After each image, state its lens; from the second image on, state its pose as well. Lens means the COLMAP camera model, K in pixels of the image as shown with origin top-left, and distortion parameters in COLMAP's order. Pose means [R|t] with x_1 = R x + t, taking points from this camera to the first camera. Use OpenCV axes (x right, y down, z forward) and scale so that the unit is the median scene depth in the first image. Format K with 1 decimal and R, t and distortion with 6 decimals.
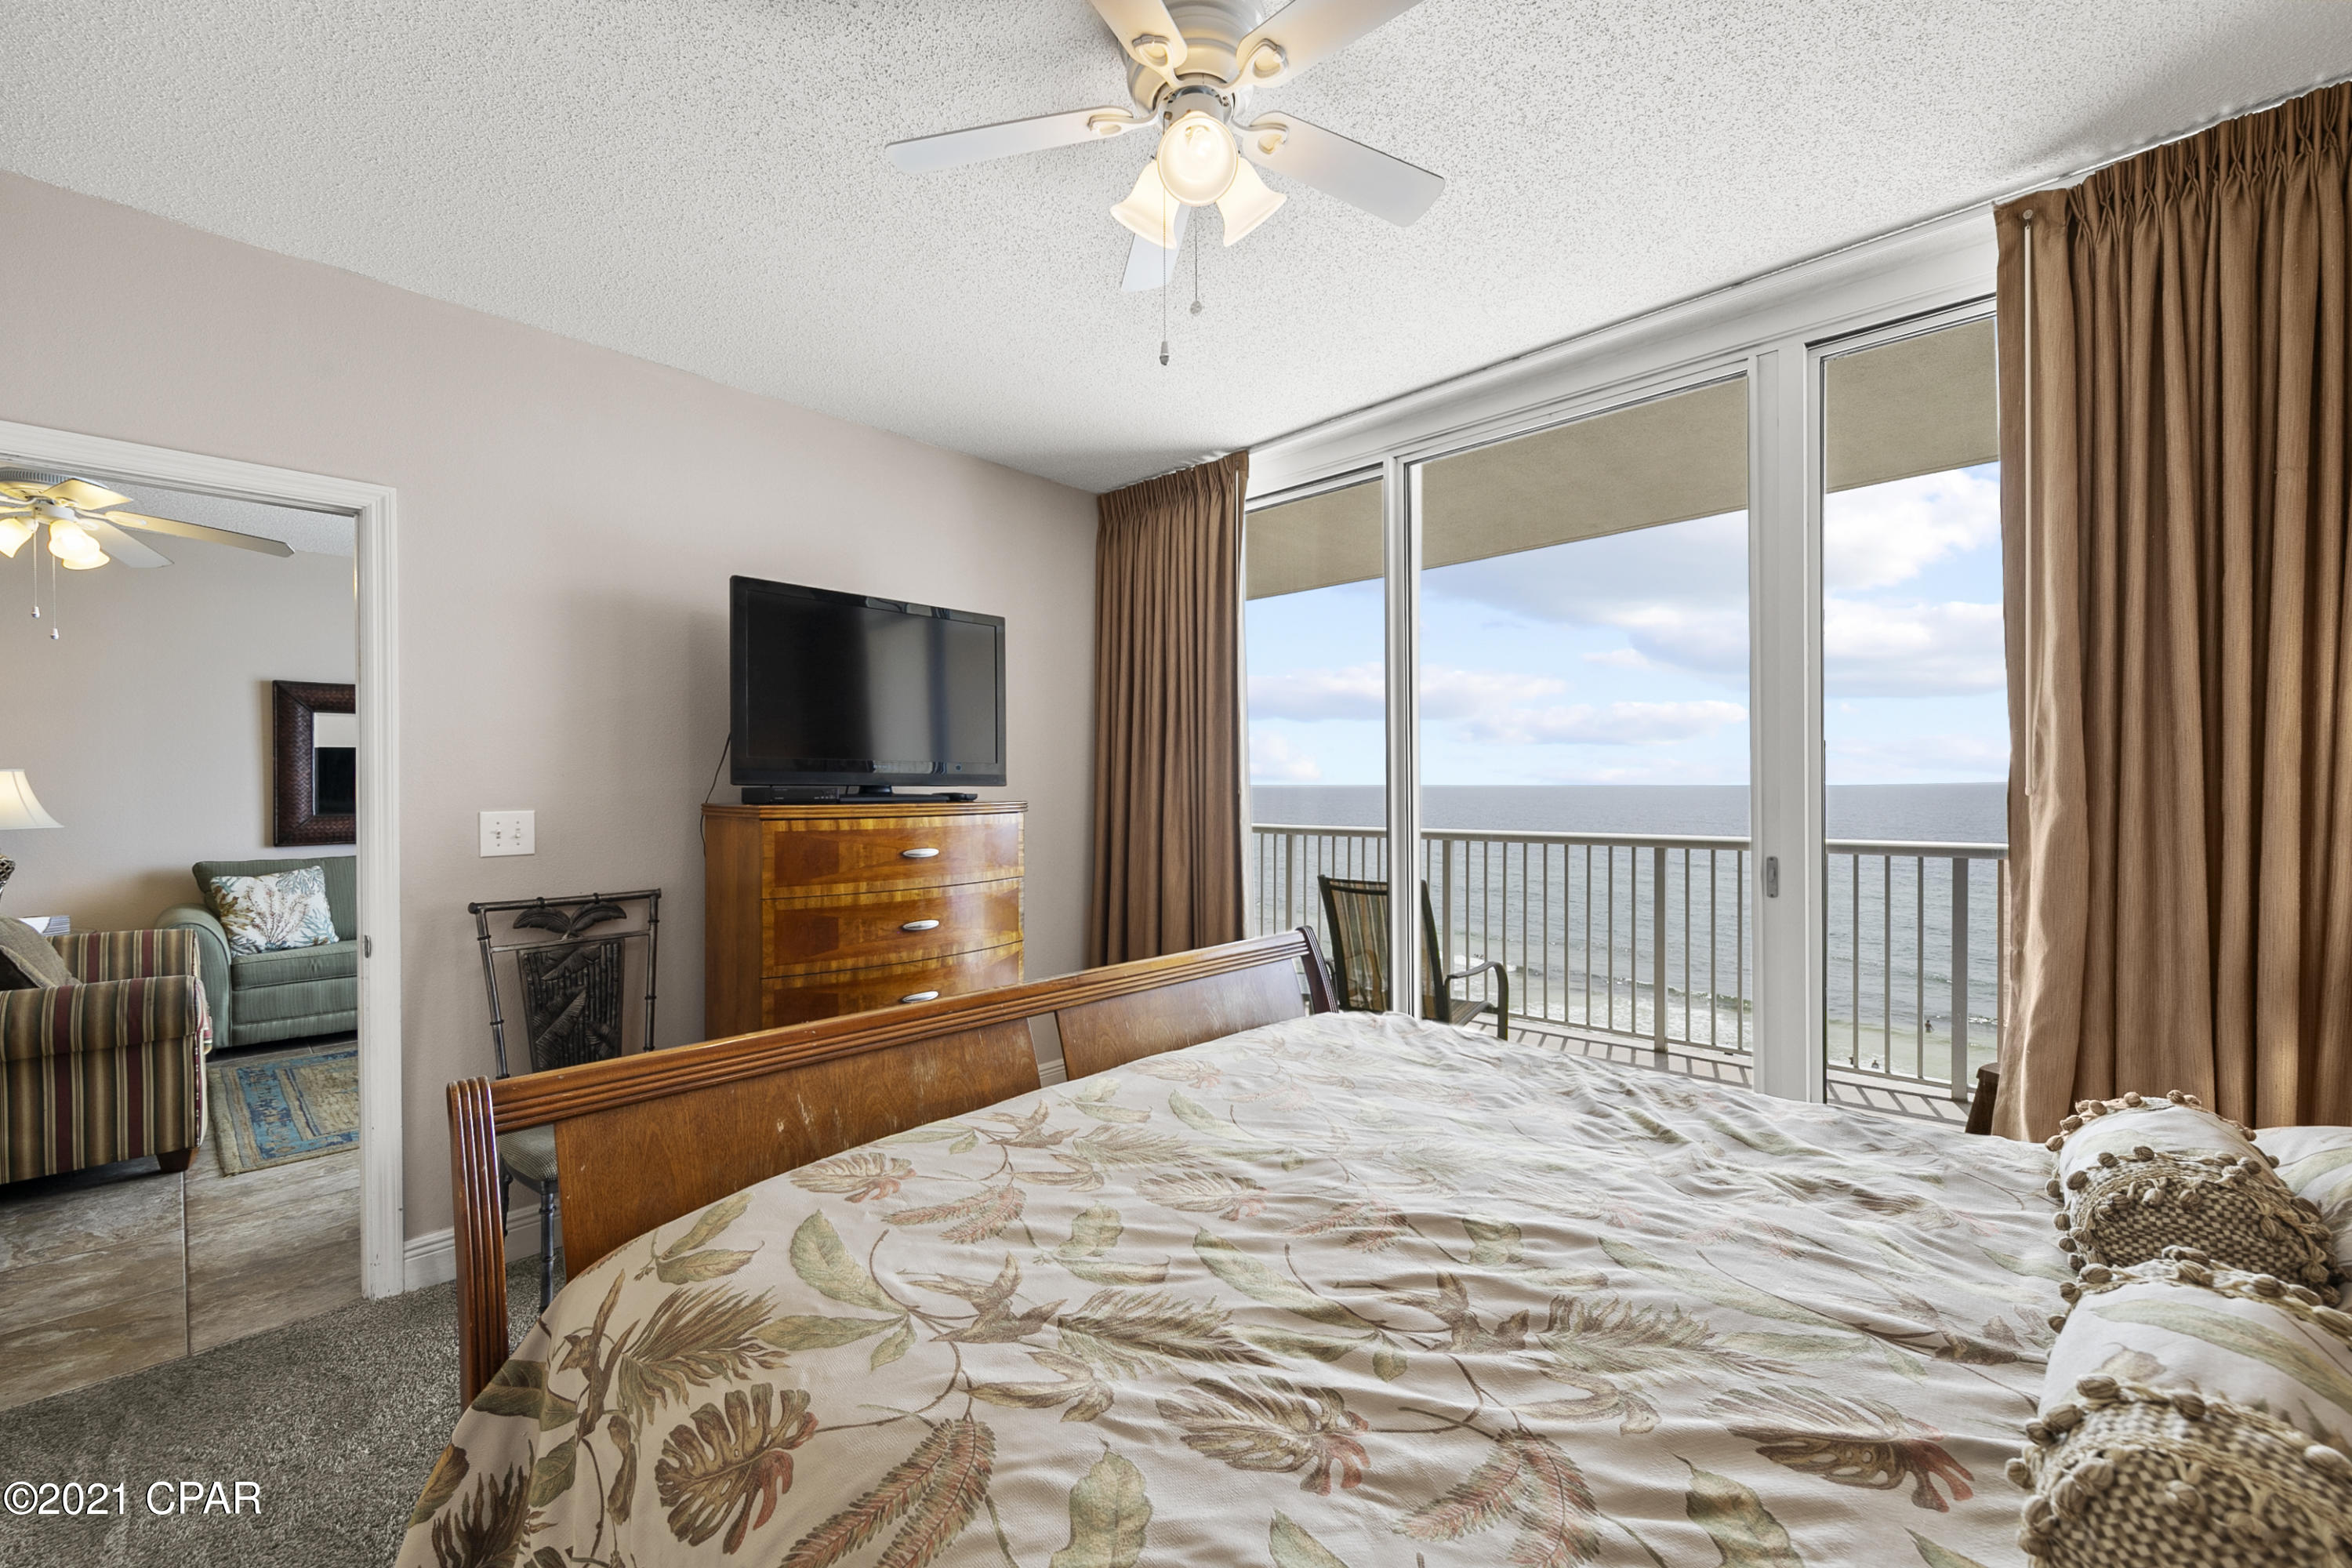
lens RADIAL K [[937.5, 0, 1176.0], [0, 937.5, 784.0], [0, 0, 1]] dist [-0.001010, -0.000295]
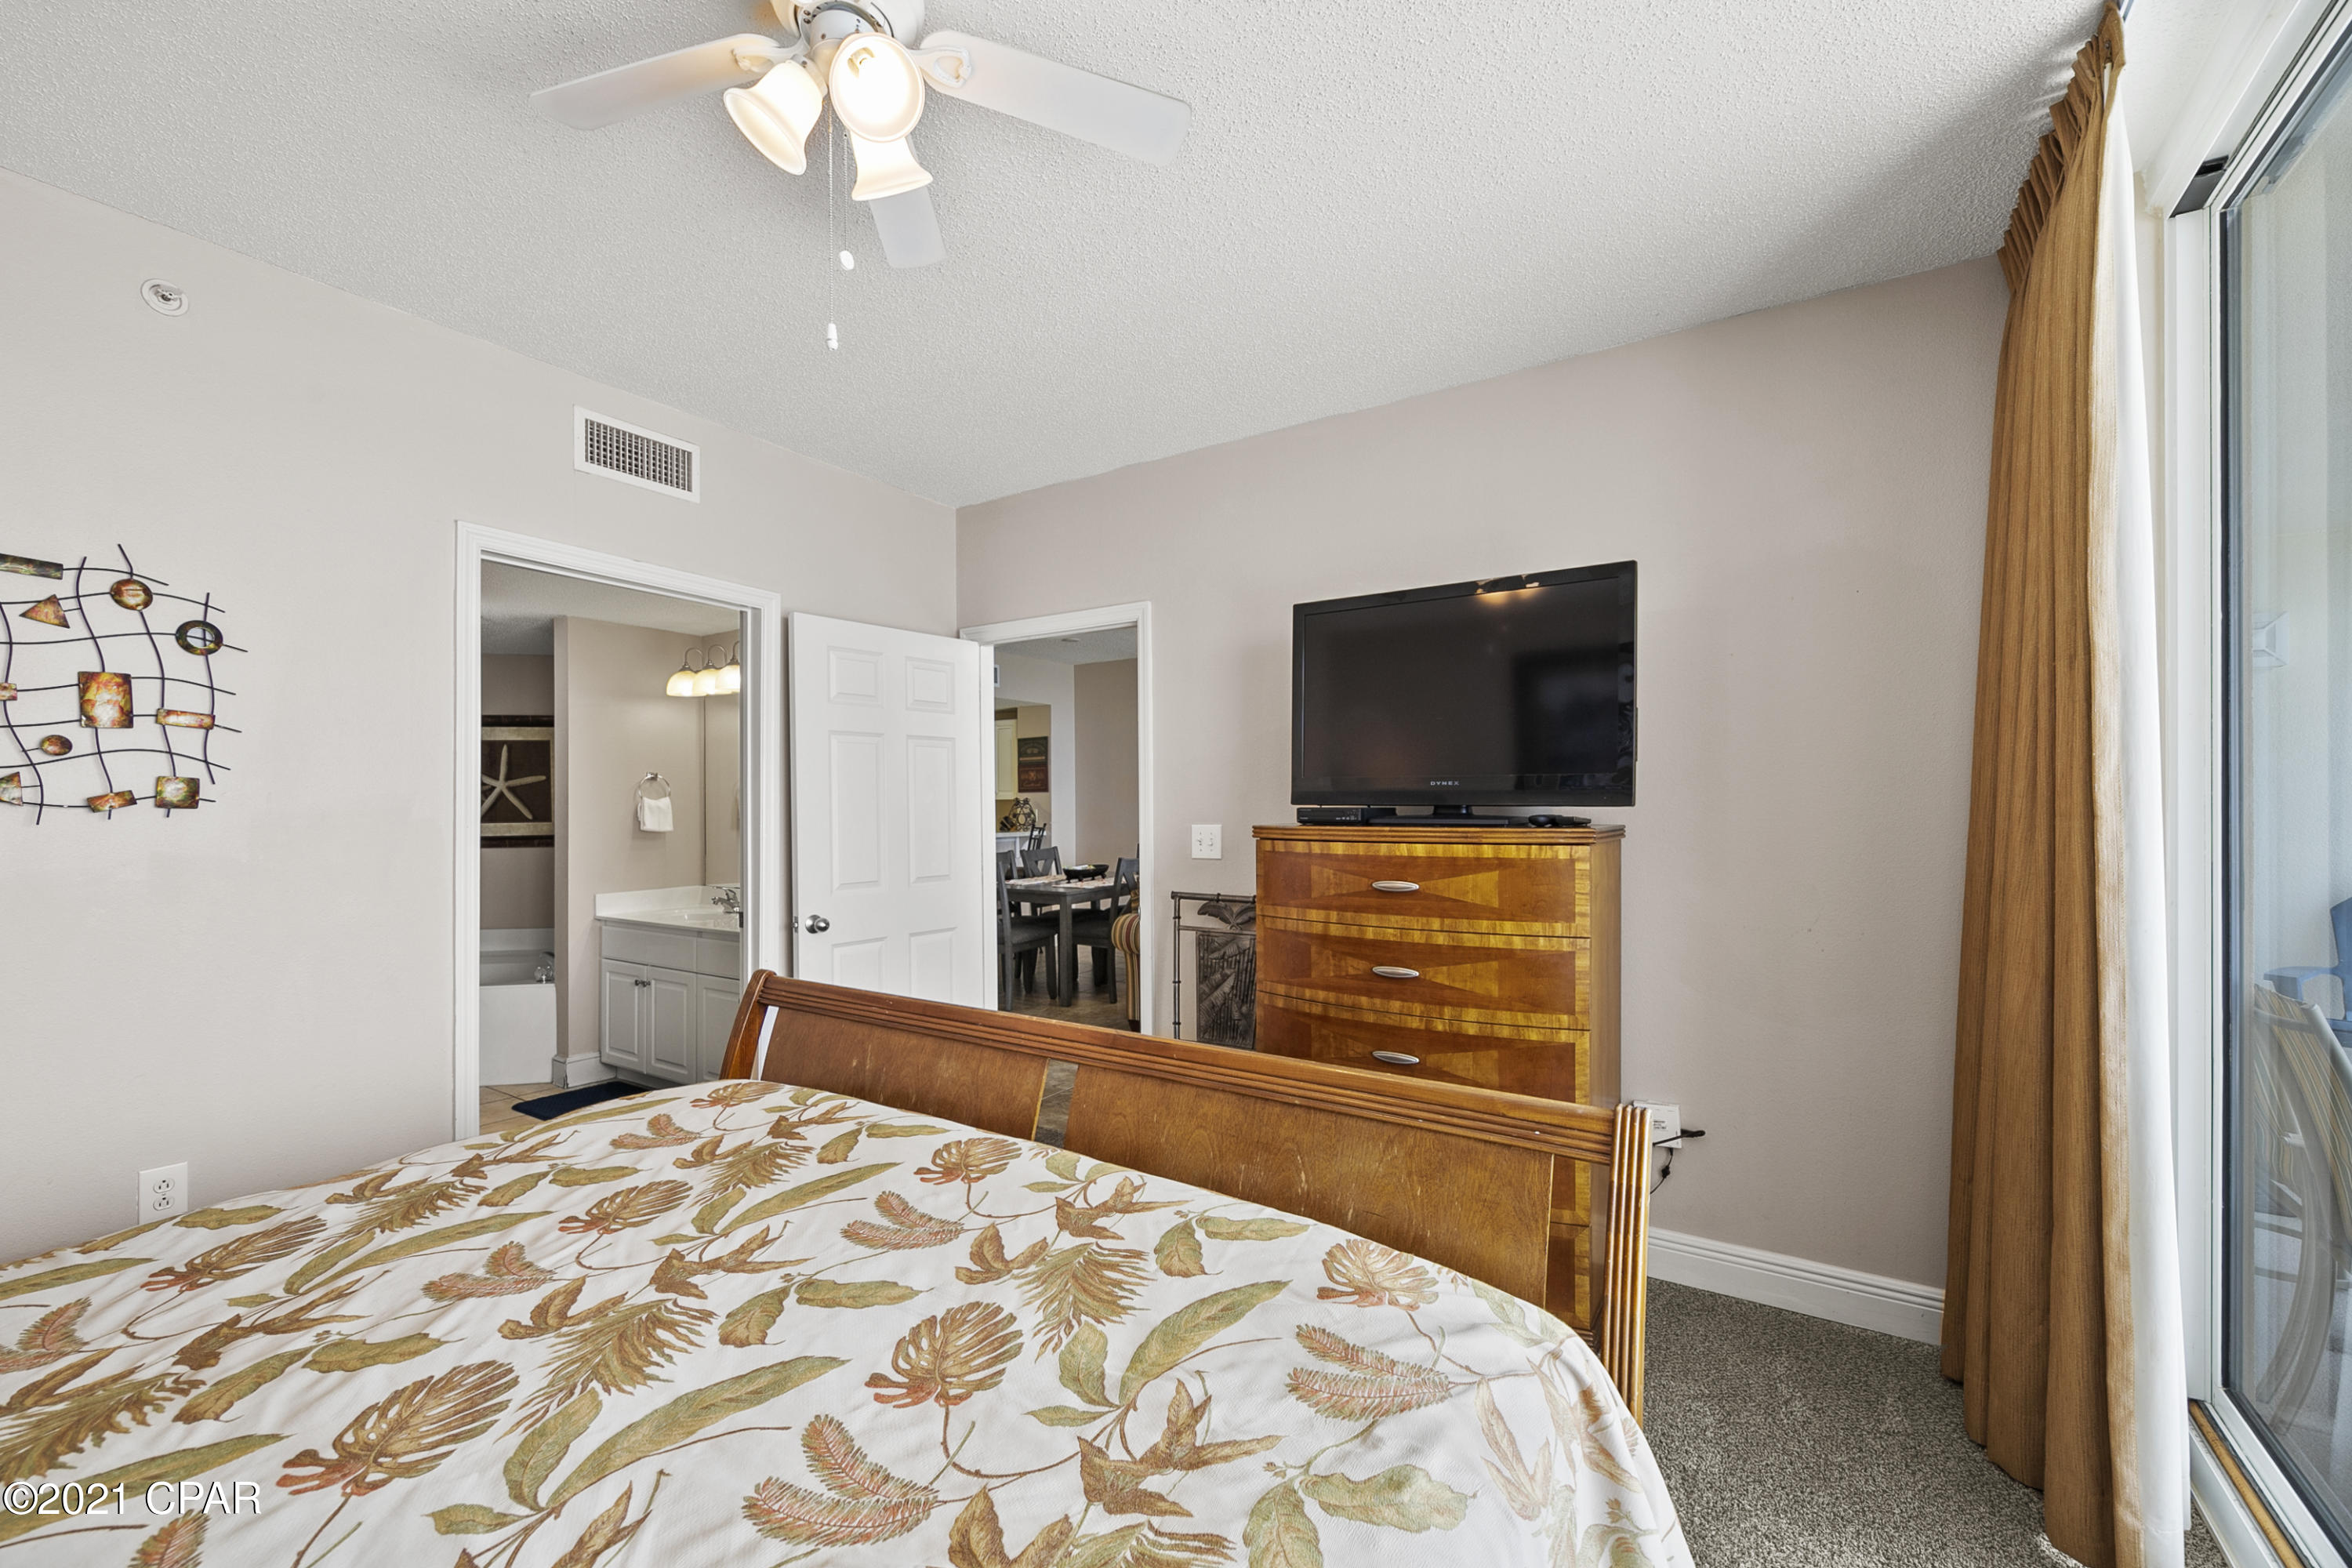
lens RADIAL K [[988.6, 0, 1179.8], [0, 988.6, 770.4], [0, 0, 1]] dist [0.001903, -0.003259]
pose [[0.166573, -0.029988, -0.985573, 0.614679], [0.008538, 0.999544, -0.028970, -0.006927], [0.985992, -0.003589, 0.166753, 0.700506]]
